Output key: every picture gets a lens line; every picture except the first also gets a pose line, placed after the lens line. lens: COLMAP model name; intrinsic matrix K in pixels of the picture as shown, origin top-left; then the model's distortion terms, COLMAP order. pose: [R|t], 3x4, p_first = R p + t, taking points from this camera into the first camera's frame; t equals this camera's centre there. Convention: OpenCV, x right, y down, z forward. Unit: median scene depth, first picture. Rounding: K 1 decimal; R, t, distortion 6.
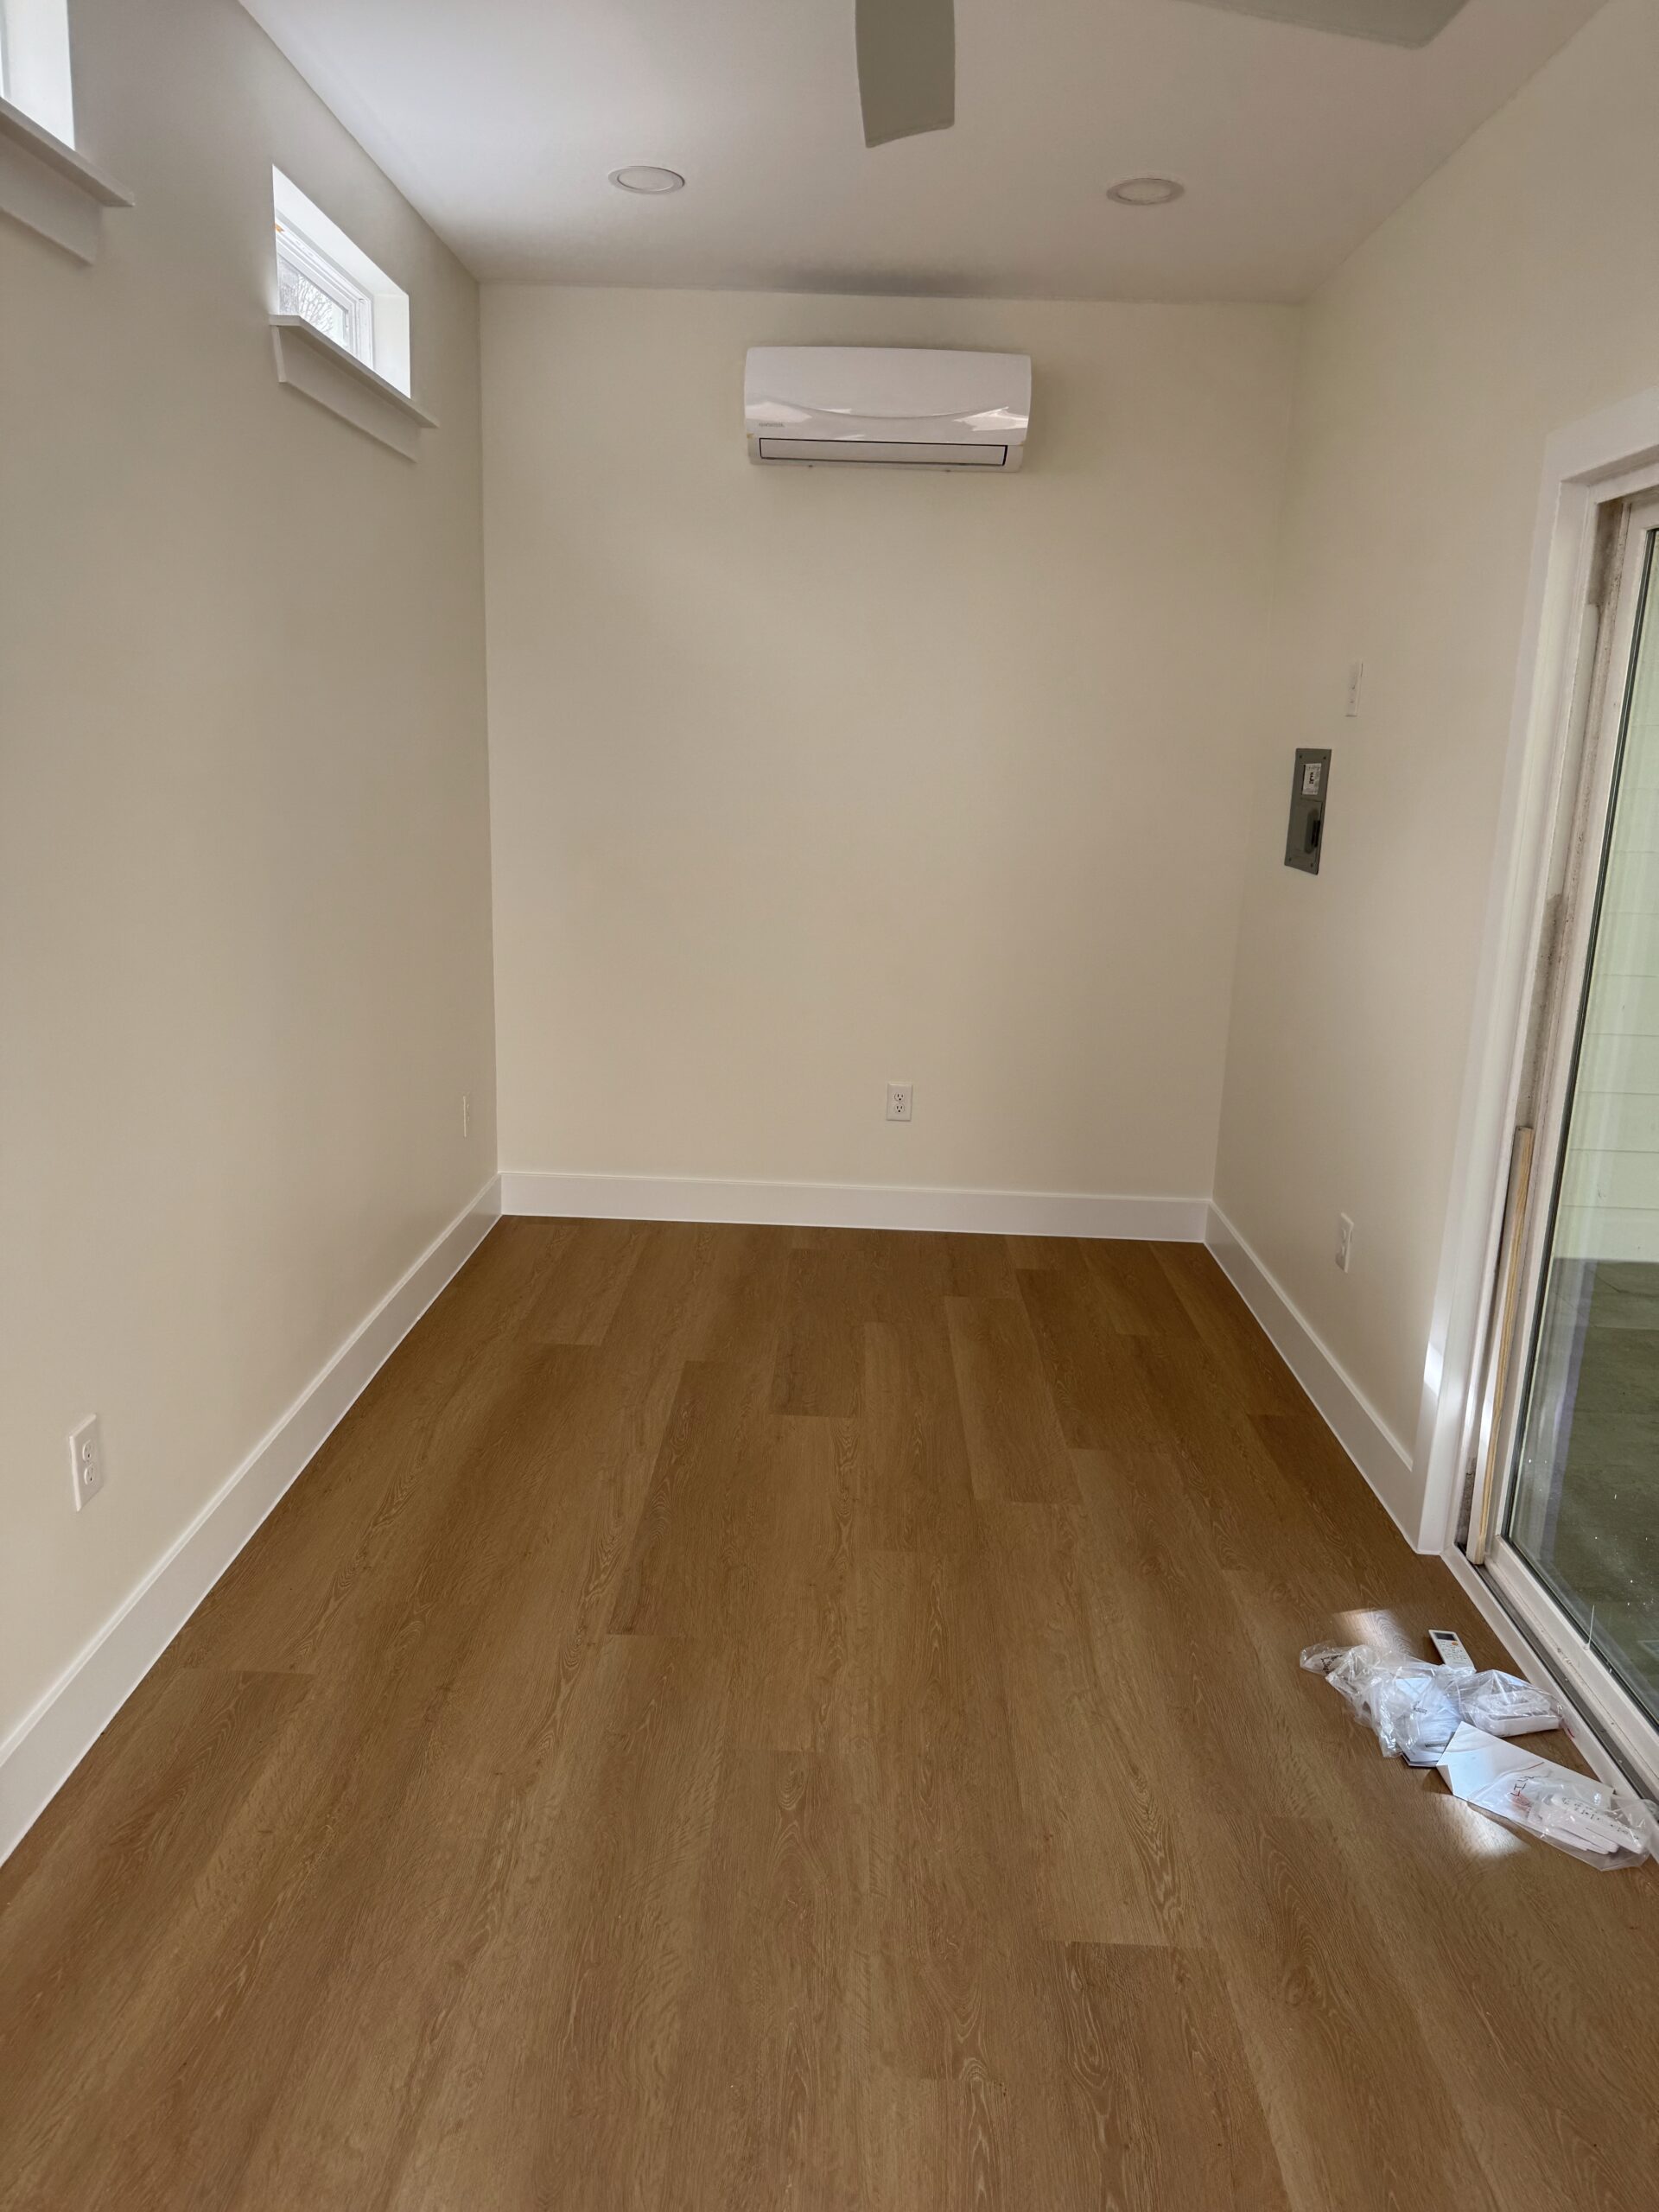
lens RADIAL K [[1545.8, 0, 829.5], [0, 1545.8, 1106.0], [0, 0, 1]] dist [0.004437, -0.003279]
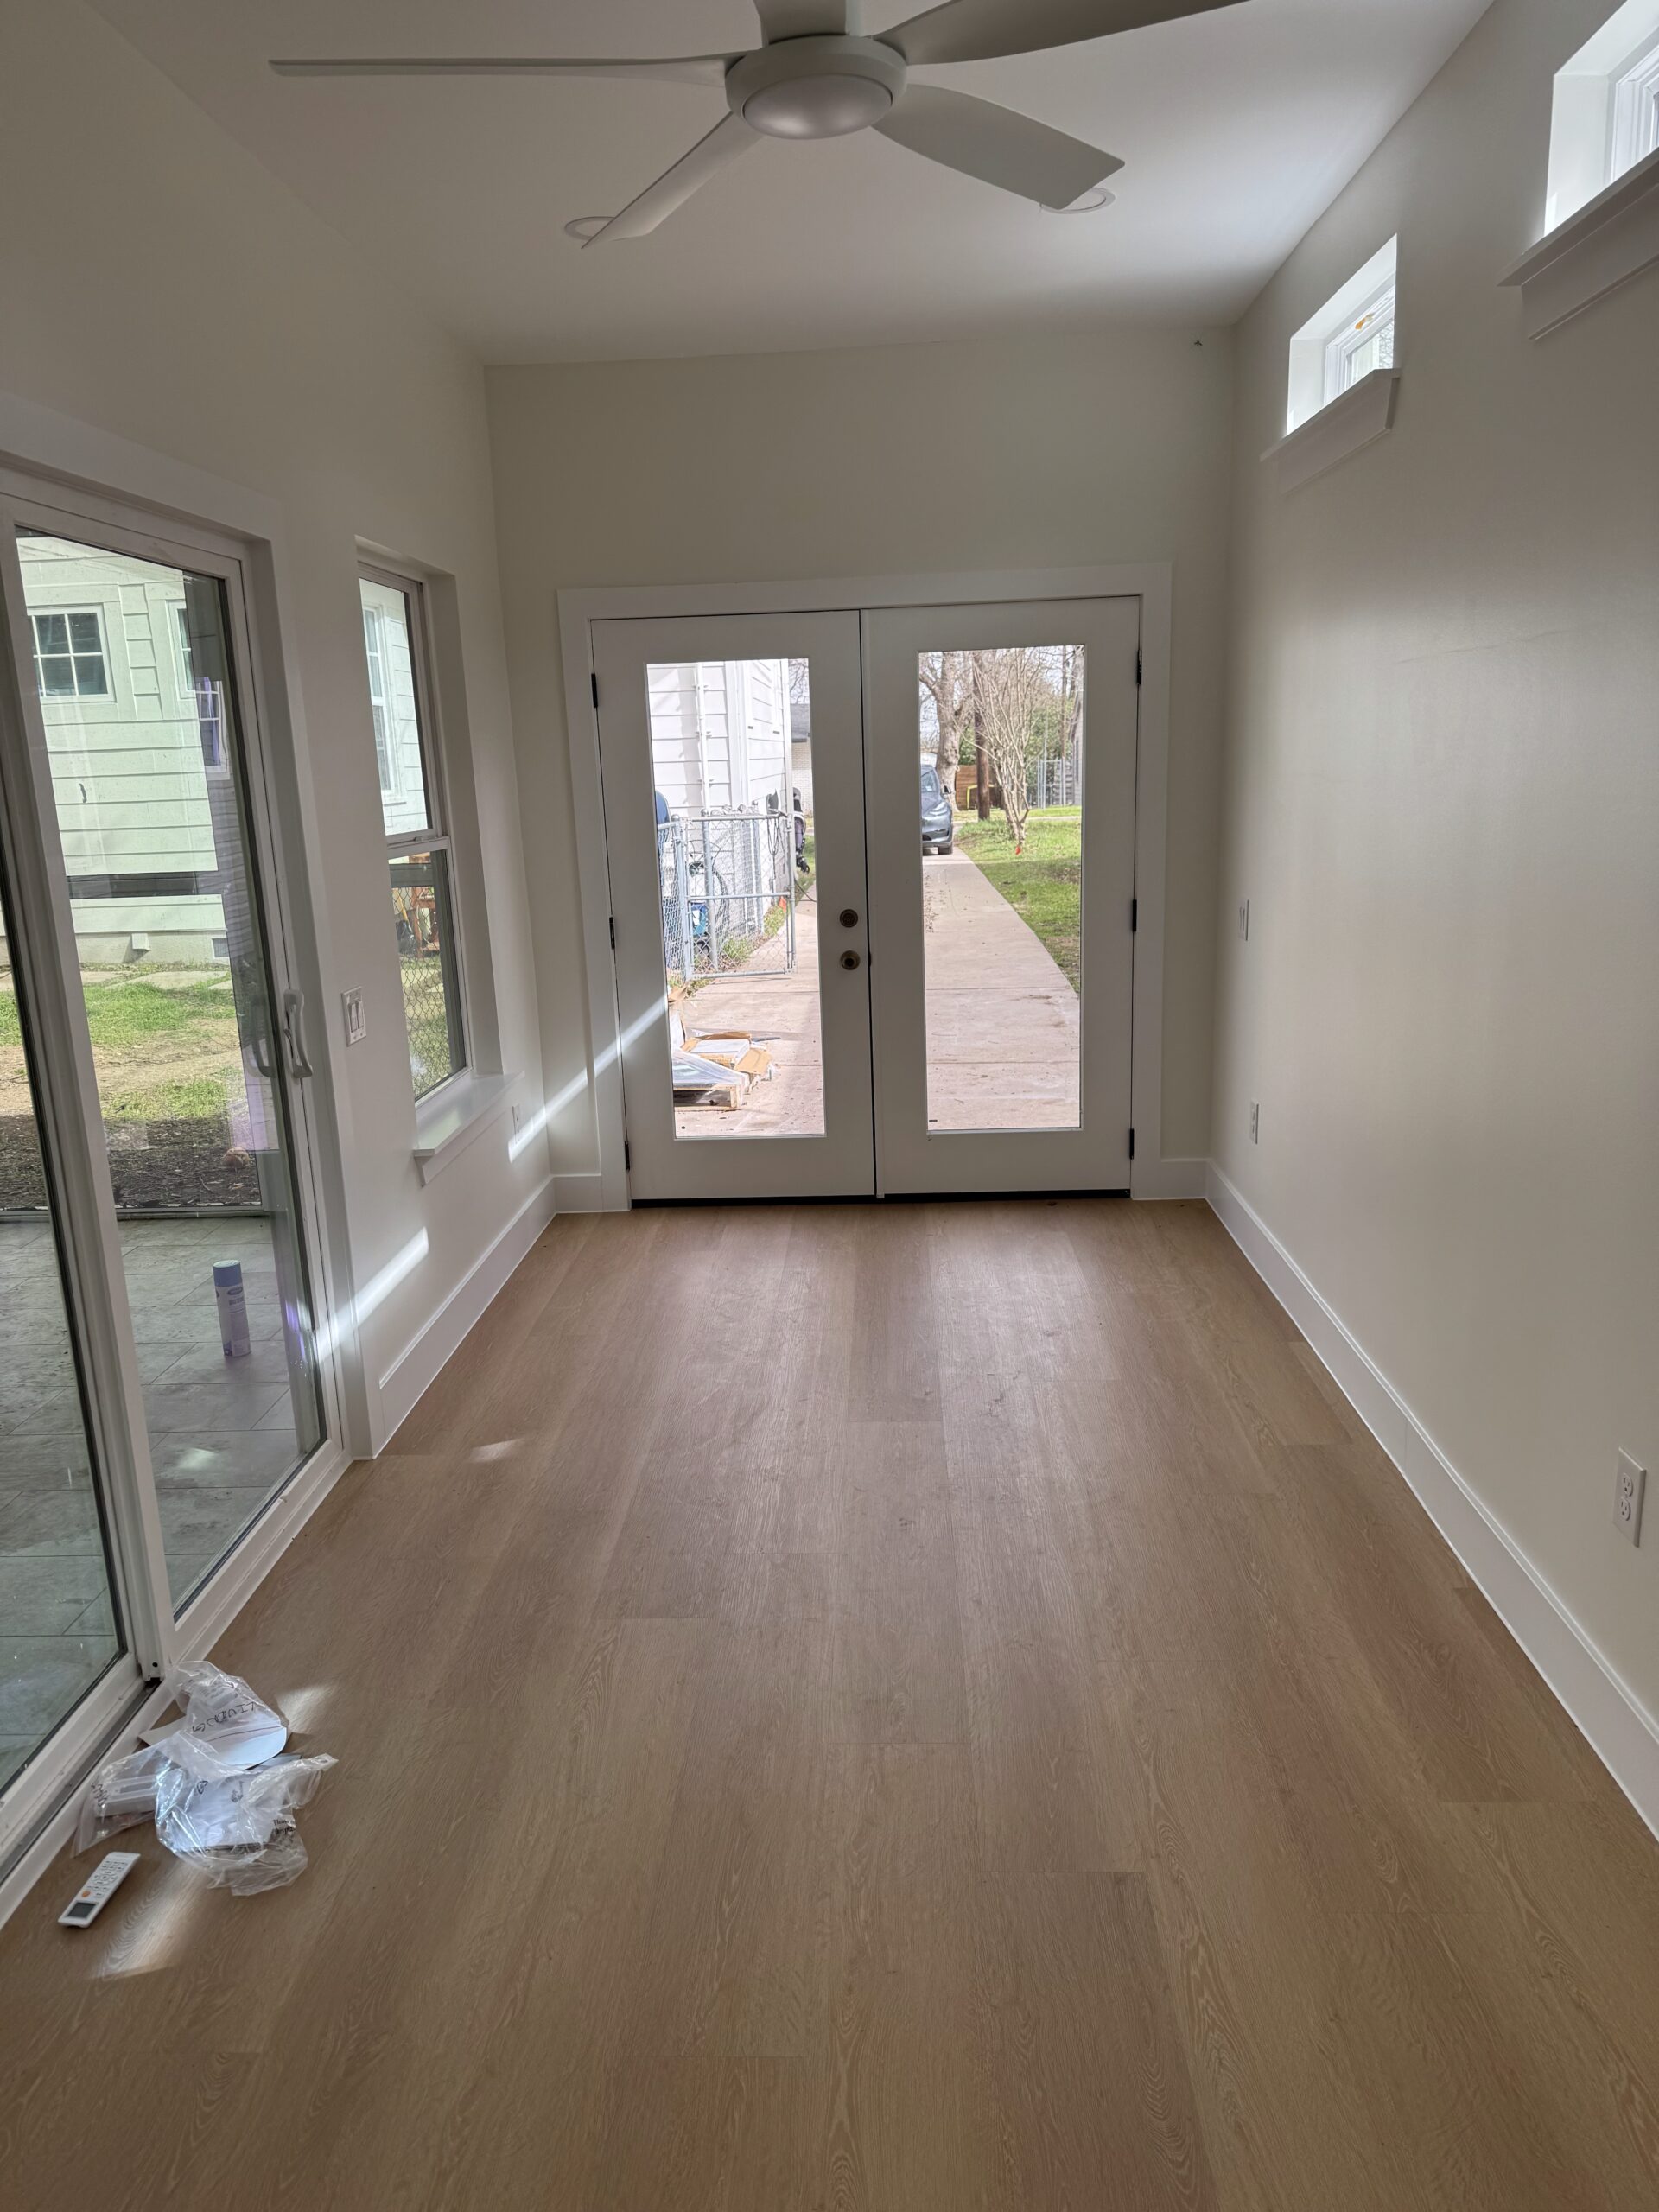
lens RADIAL K [[1545.8, 0, 829.5], [0, 1545.8, 1106.0], [0, 0, 1]] dist [0.004437, -0.003279]
pose [[-0.999809, 0.001123, 0.019512, 0.003397], [0.009691, 0.895475, 0.445007, -0.401493], [-0.016973, 0.445111, -0.895314, 1.655696]]
